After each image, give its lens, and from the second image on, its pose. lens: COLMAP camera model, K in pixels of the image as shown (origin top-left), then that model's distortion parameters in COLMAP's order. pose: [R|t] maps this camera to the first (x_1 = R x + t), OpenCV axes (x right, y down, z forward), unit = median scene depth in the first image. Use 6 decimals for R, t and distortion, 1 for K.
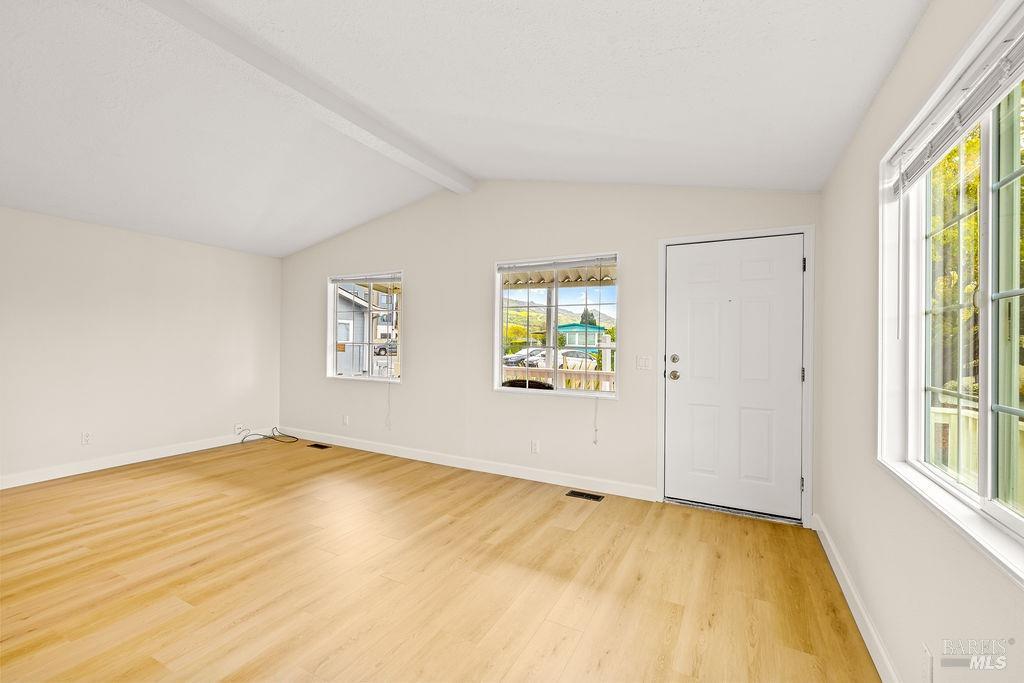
lens RADIAL K [[438.1, 0, 516.4], [0, 438.1, 334.3], [0, 0, 1]] dist [-0.003339, -0.000386]
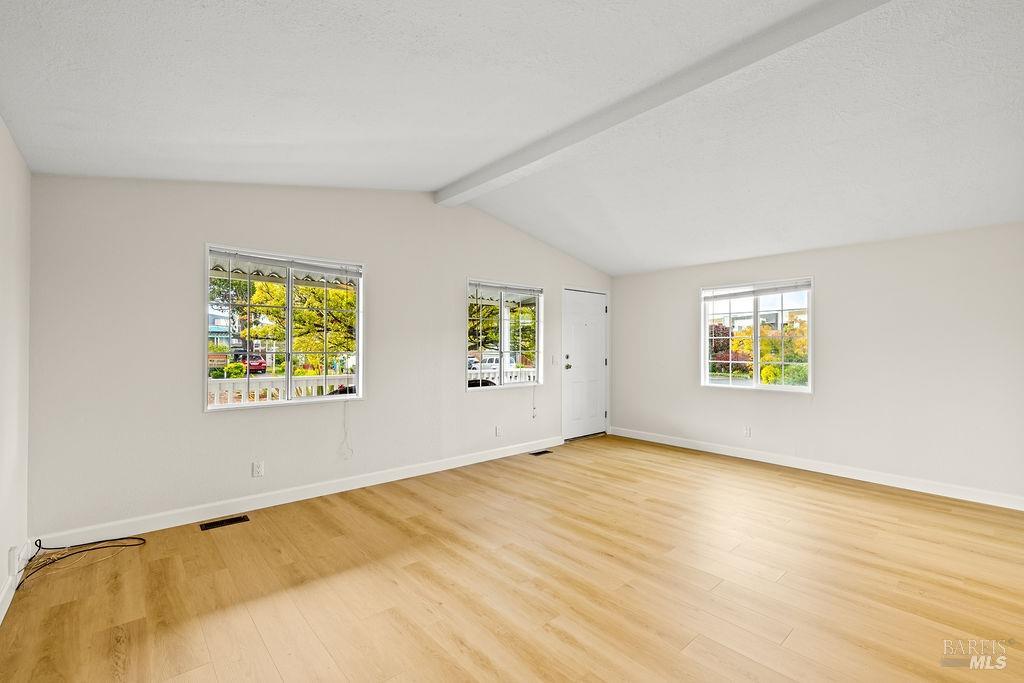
lens RADIAL K [[438.1, 0, 505.9], [0, 438.1, 346.6], [0, 0, 1]] dist [-0.003339, -0.000386]
pose [[0.388245, -0.029960, 0.921069, -1.167083], [-0.013306, 0.999185, 0.038110, -0.042543], [-0.921460, -0.027052, 0.387530, 0.505506]]
